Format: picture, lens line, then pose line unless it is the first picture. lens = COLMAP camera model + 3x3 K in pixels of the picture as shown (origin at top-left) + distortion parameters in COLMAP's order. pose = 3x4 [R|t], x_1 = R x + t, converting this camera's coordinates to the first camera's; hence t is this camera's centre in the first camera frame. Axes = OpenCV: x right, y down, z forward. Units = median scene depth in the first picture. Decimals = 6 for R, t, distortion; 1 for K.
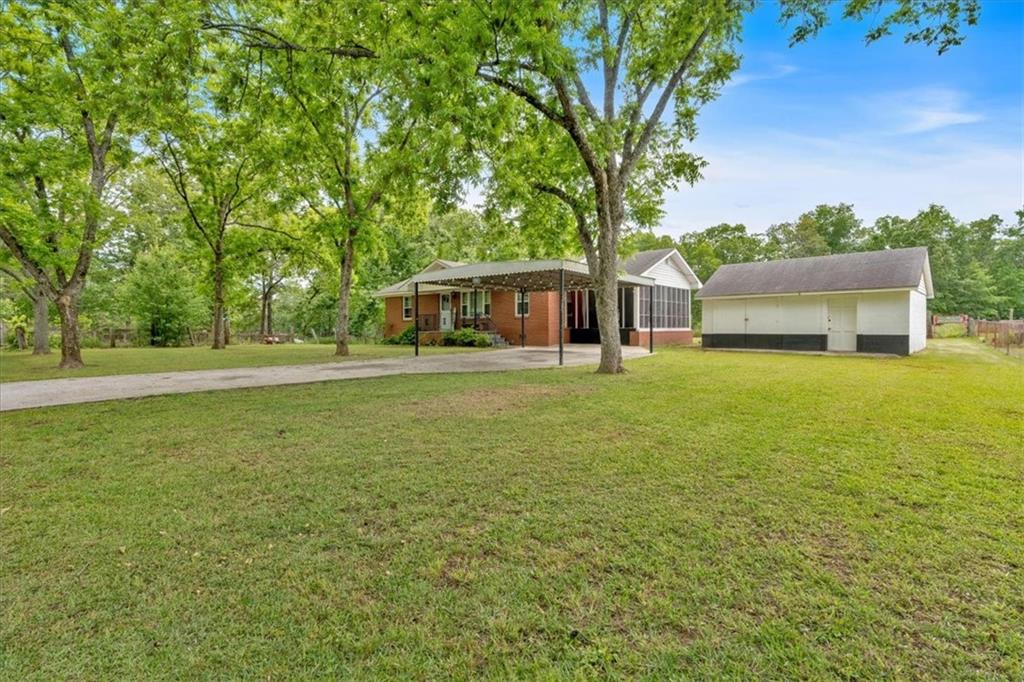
lens RADIAL K [[475.7, 0, 513.8], [0, 475.7, 340.2], [0, 0, 1]] dist [-0.003424, 0.000749]
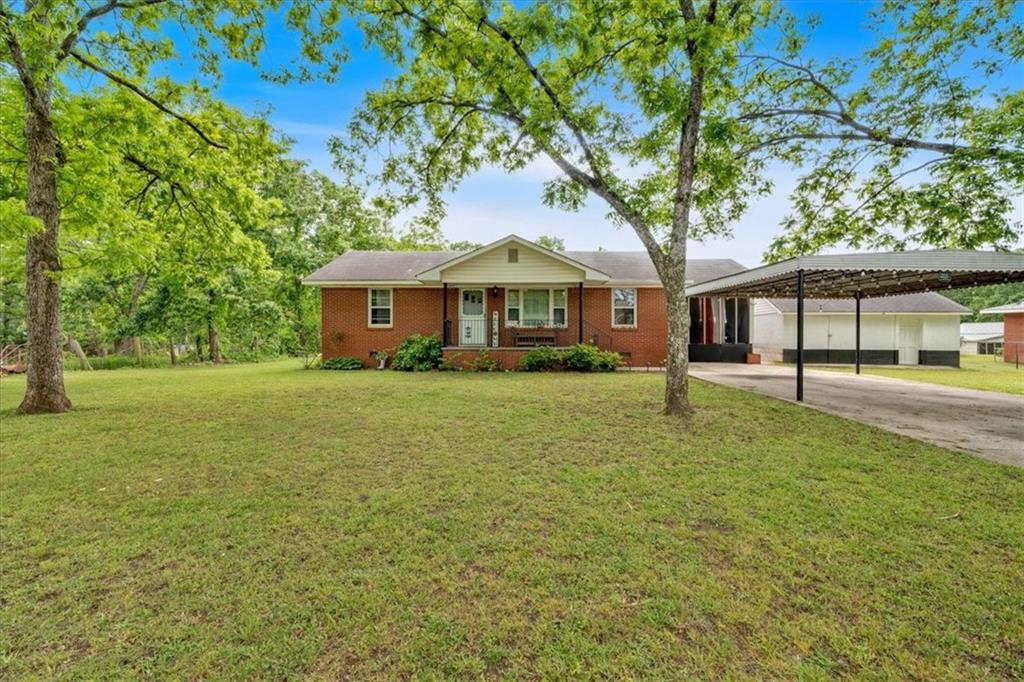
lens RADIAL K [[475.7, 0, 511.9], [0, 475.7, 336.6], [0, 0, 1]] dist [-0.003424, 0.000749]
pose [[0.782925, 0.006581, 0.622081, -0.601900], [0.008083, 0.999752, -0.020750, -0.022316], [-0.622064, 0.021274, 0.782678, 0.544742]]
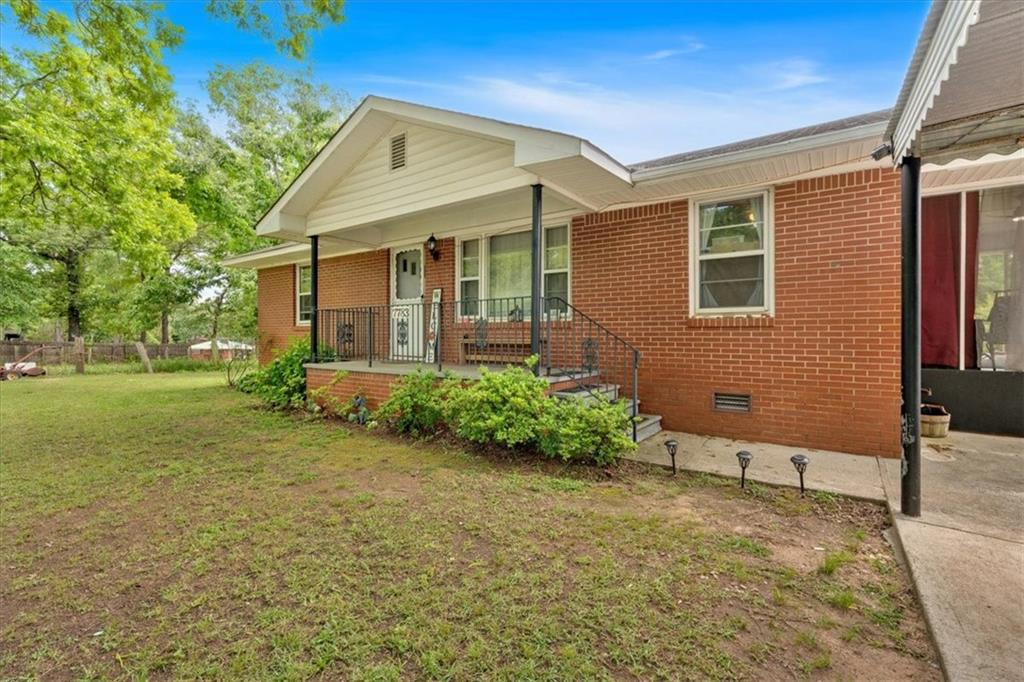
lens RADIAL K [[475.7, 0, 502.7], [0, 475.7, 338.6], [0, 0, 1]] dist [-0.003424, 0.000749]
pose [[0.998699, 0.005817, 0.050665, -0.111187], [-0.005026, 0.999864, -0.015720, -0.035410], [-0.050749, 0.015445, 0.998592, 0.792875]]
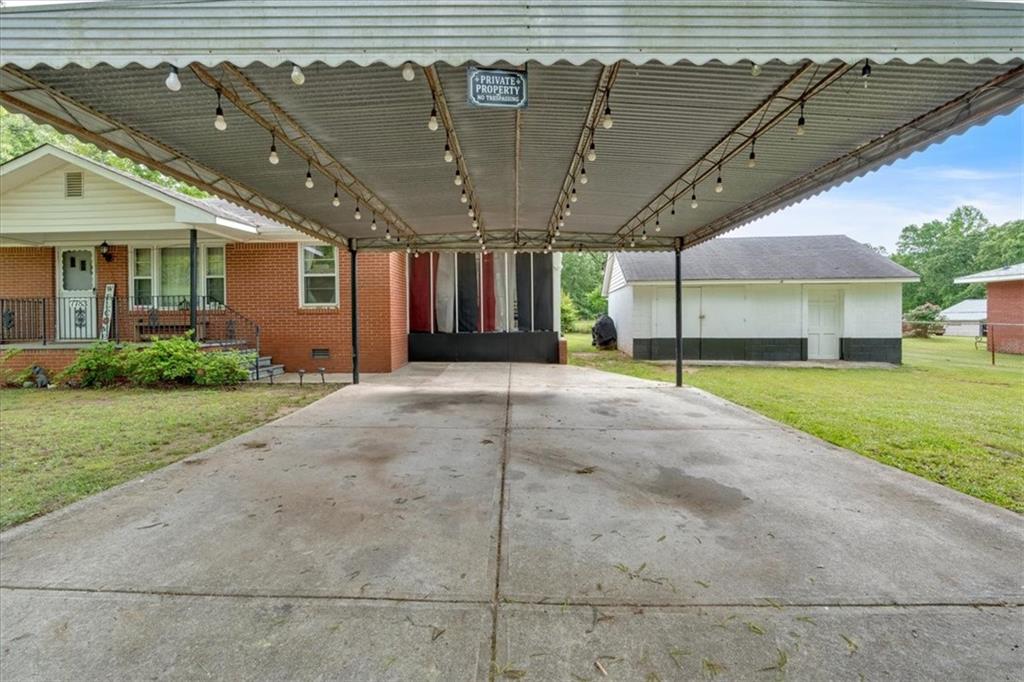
lens RADIAL K [[475.7, 0, 521.0], [0, 475.7, 324.7], [0, 0, 1]] dist [-0.003424, 0.000749]
pose [[0.792087, -0.006925, 0.610368, -0.108560], [0.019487, 0.999713, -0.013947, -0.024814], [-0.610097, 0.022942, 0.791995, 0.545245]]
